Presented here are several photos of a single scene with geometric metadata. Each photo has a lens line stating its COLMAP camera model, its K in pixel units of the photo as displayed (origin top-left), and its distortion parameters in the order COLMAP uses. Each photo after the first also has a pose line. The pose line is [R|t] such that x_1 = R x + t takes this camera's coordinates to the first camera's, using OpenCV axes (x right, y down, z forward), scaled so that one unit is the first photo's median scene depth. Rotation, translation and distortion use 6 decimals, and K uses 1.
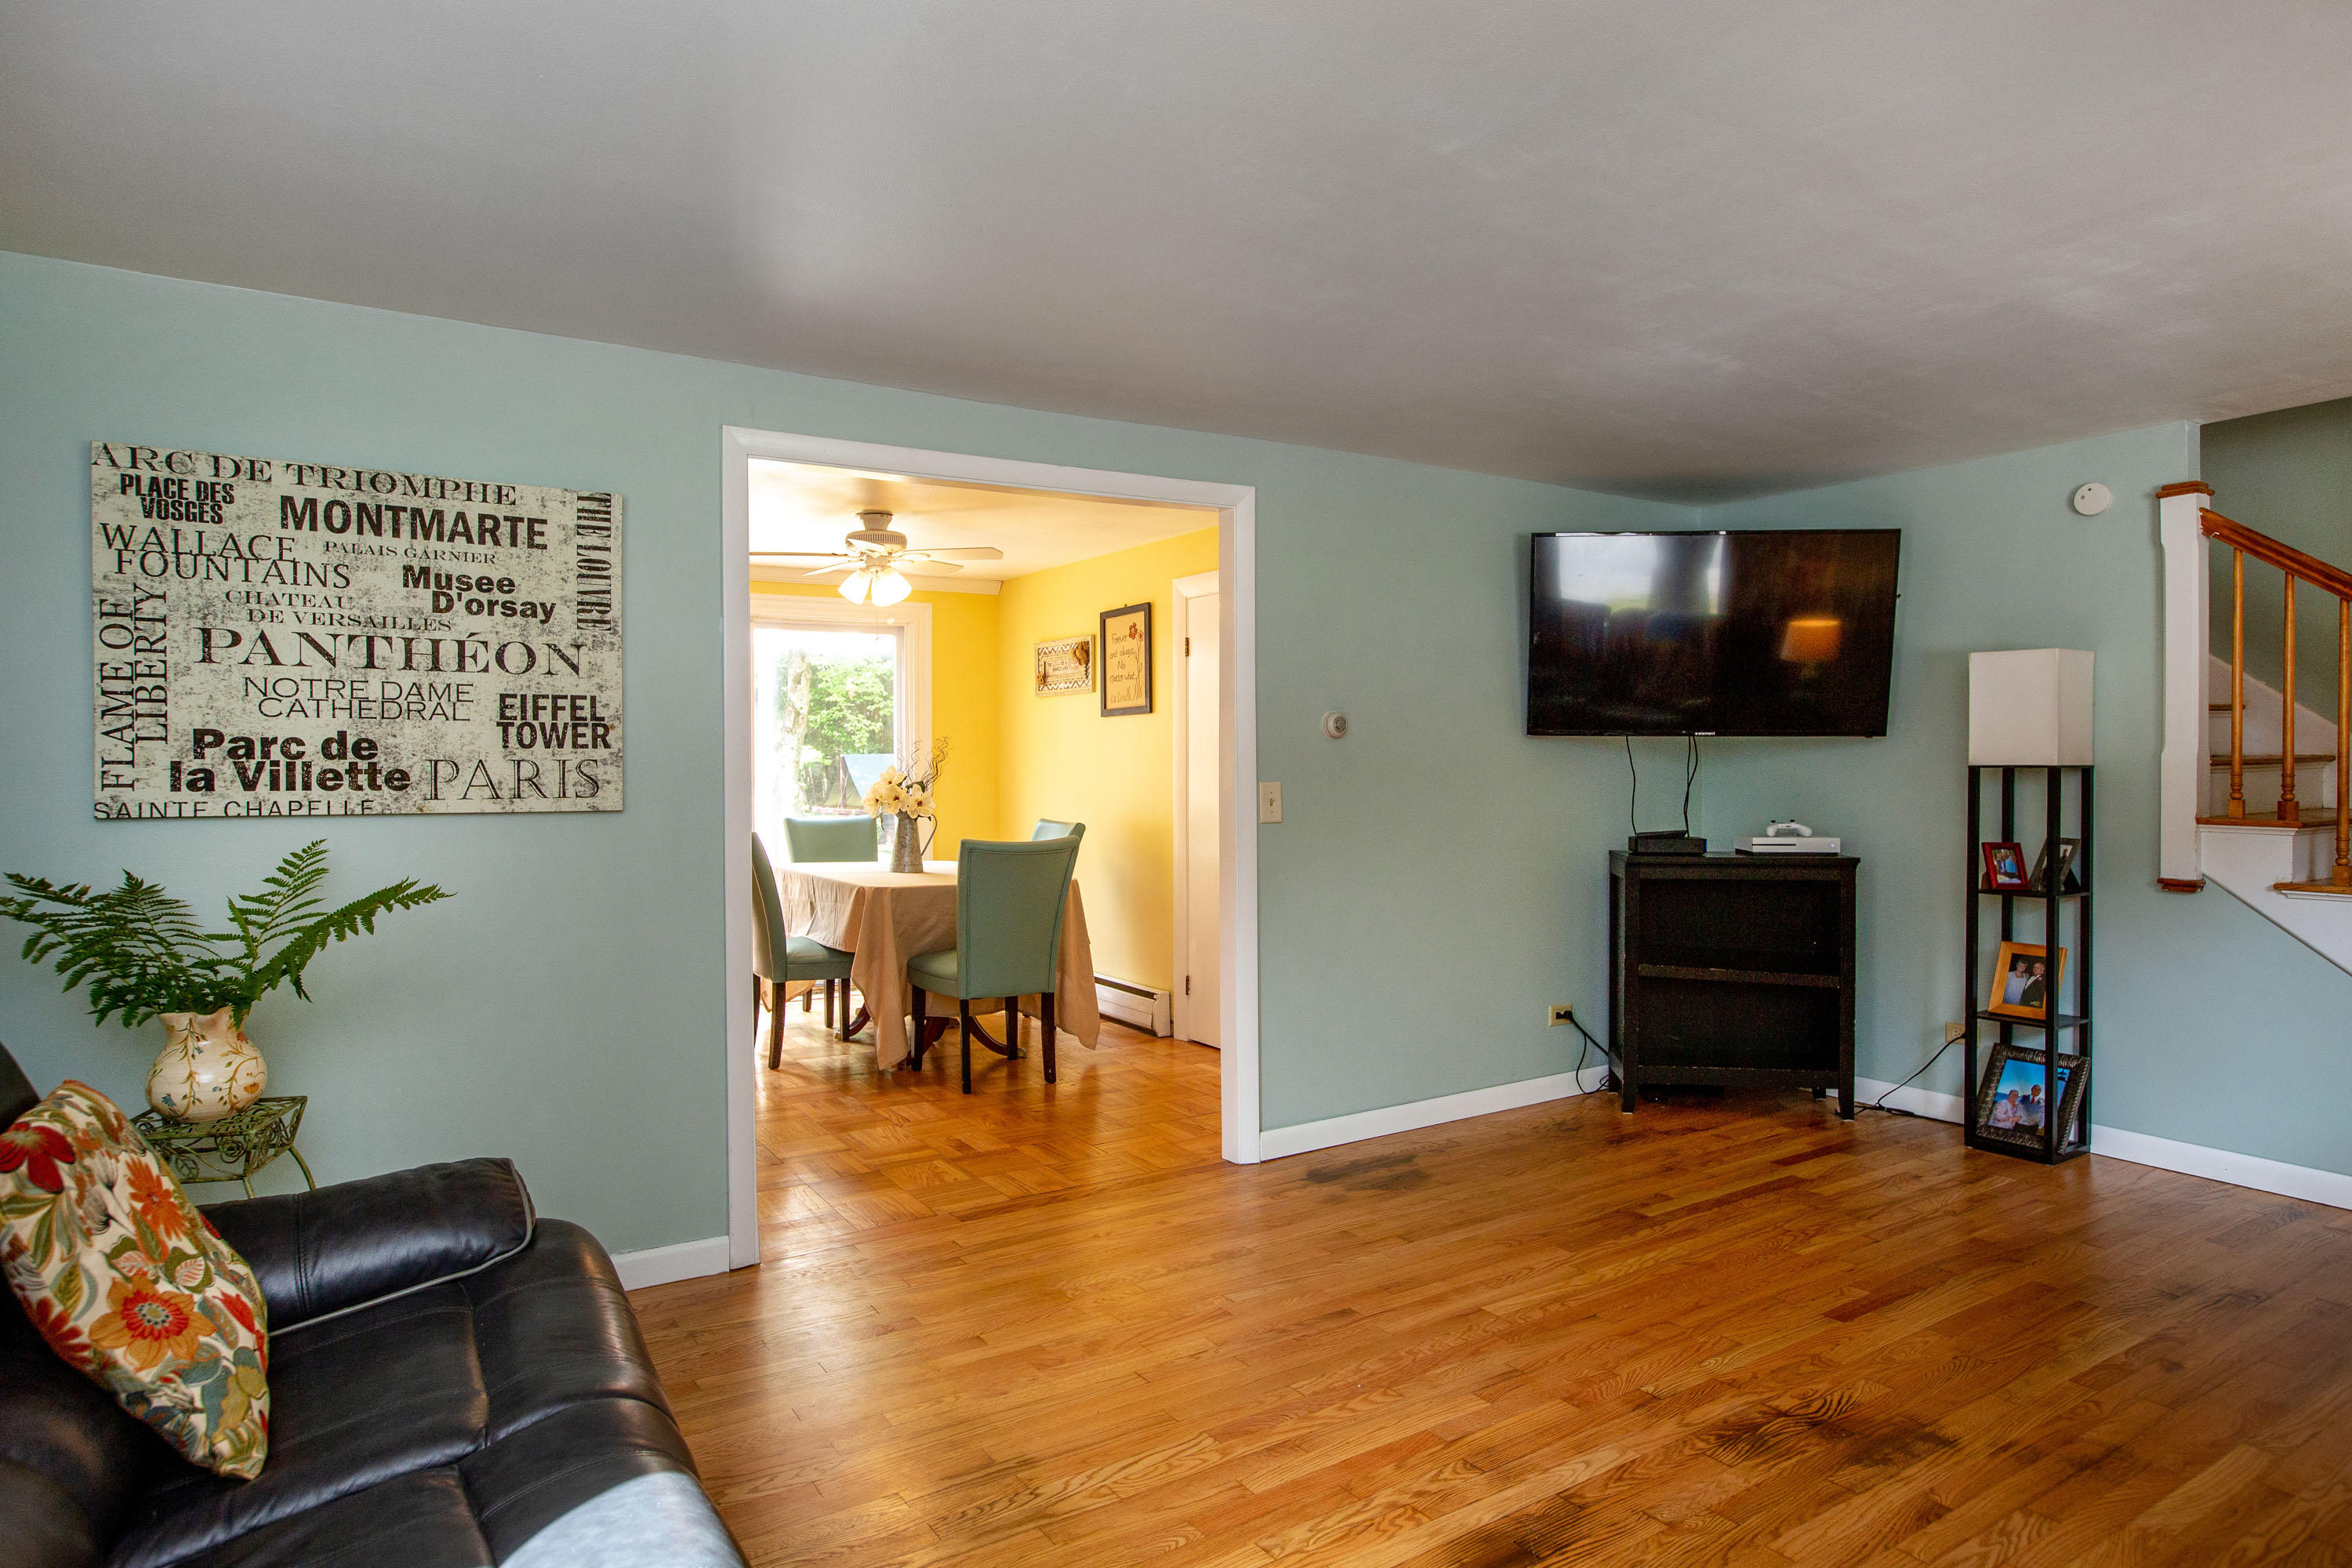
lens RADIAL K [[1316.4, 0, 1182.1], [0, 1316.4, 779.6], [0, 0, 1]] dist [-0.002386, -0.000106]
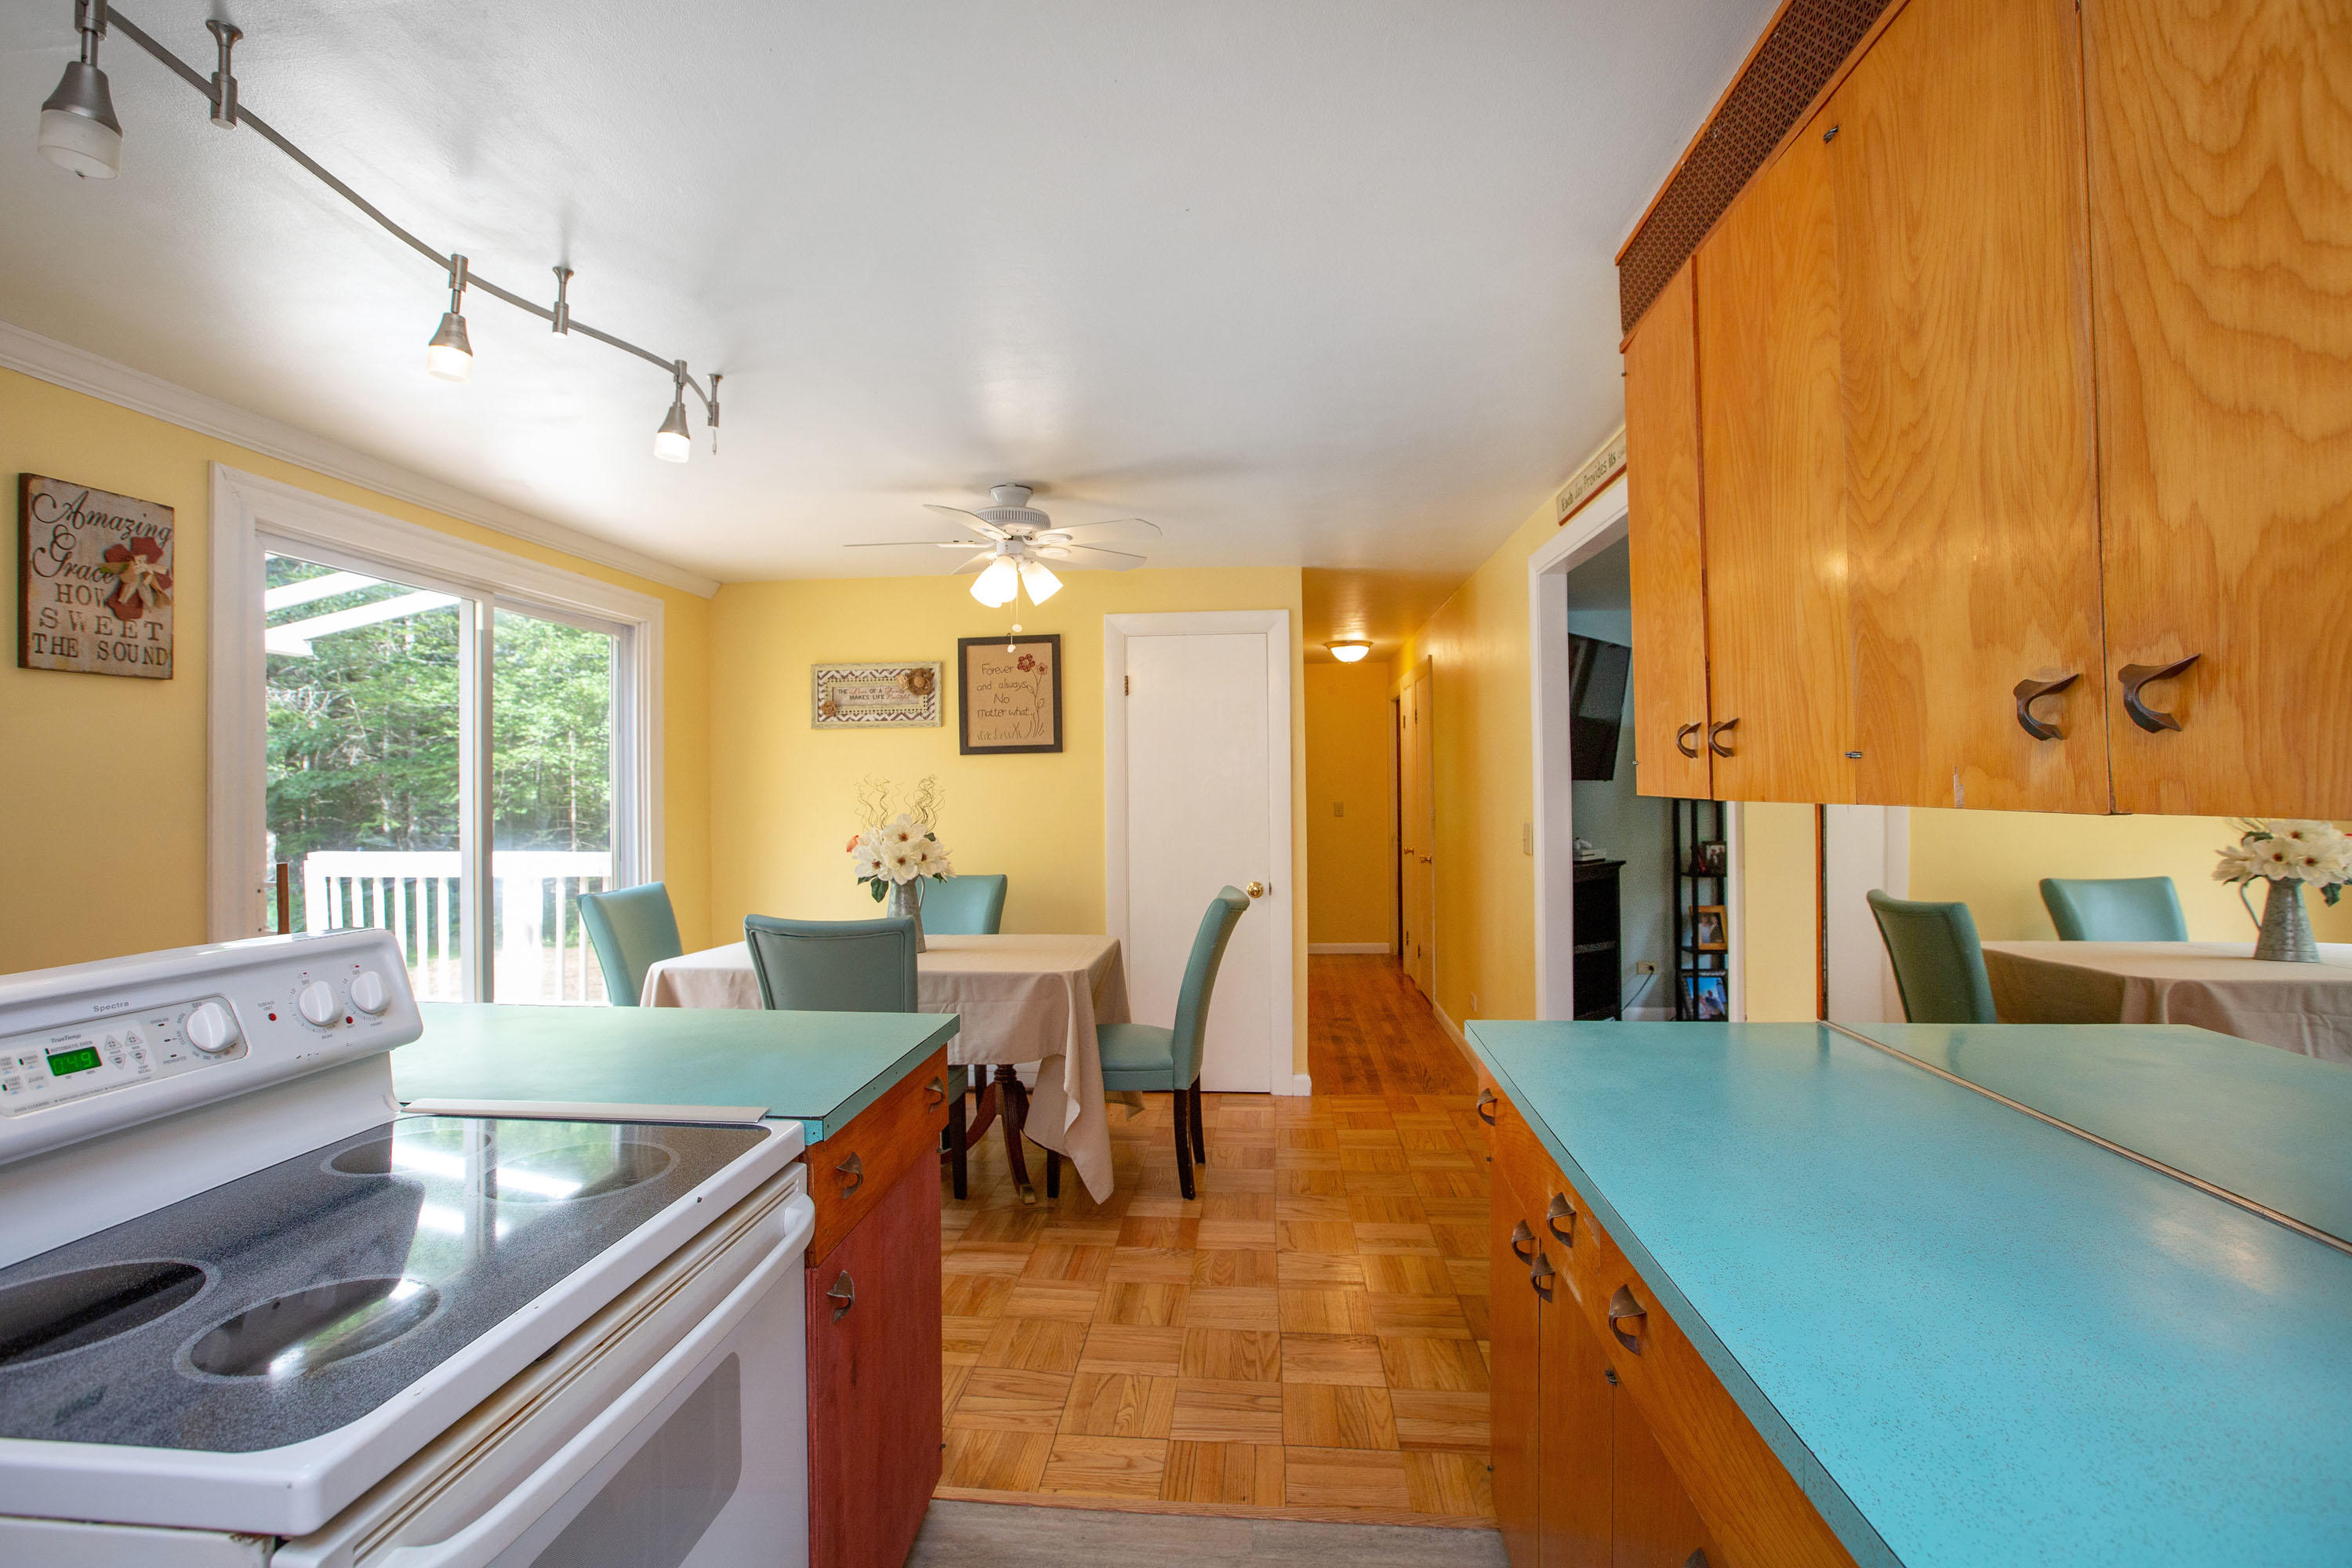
lens RADIAL K [[1110.7, 0, 1174.1], [0, 1110.7, 765.7], [0, 0, 1]] dist [0.005022, 0.009278]
pose [[0.619633, 0.010222, 0.784825, -0.584126], [0.020368, 0.999369, -0.029097, -0.015963], [-0.784628, 0.034014, 0.619034, 0.437668]]
